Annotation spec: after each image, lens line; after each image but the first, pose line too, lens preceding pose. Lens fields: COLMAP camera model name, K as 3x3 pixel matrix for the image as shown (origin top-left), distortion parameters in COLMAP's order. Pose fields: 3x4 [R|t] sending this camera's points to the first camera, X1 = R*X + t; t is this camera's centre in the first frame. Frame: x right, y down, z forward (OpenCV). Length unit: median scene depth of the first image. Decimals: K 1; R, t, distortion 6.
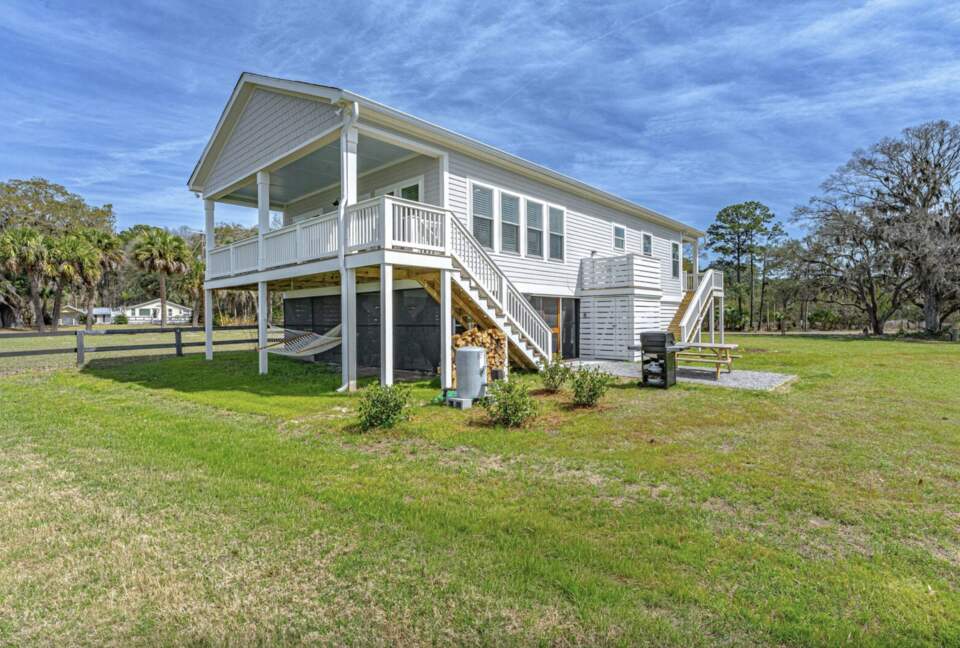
lens RADIAL K [[459.4, 0, 519.1], [0, 459.4, 324.1], [0, 0, 1]] dist [0.001103, 0.000229]
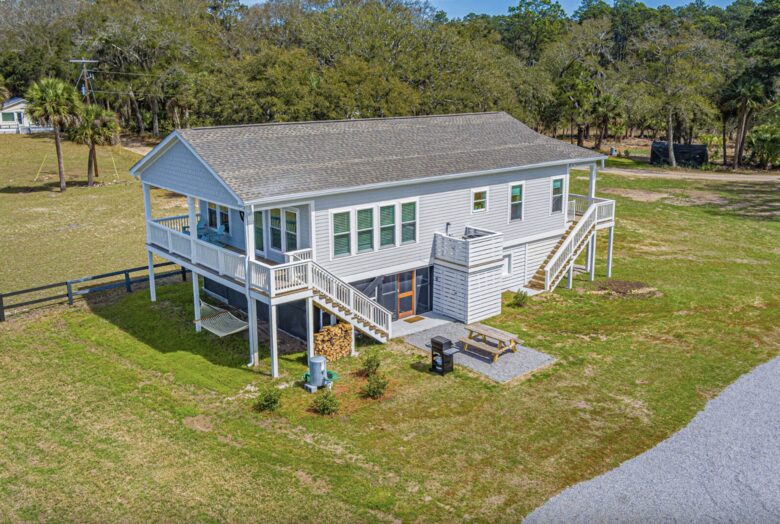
lens RADIAL K [[707.4, 0, 390.6], [0, 707.4, 220.8], [0, 0, 1]] dist [0.008688, 0.003638]
pose [[0.986548, 0.032047, -0.160301, 0.445616], [-0.001245, 0.982040, 0.188666, -0.735988], [0.163468, -0.185929, 0.968870, -1.140355]]
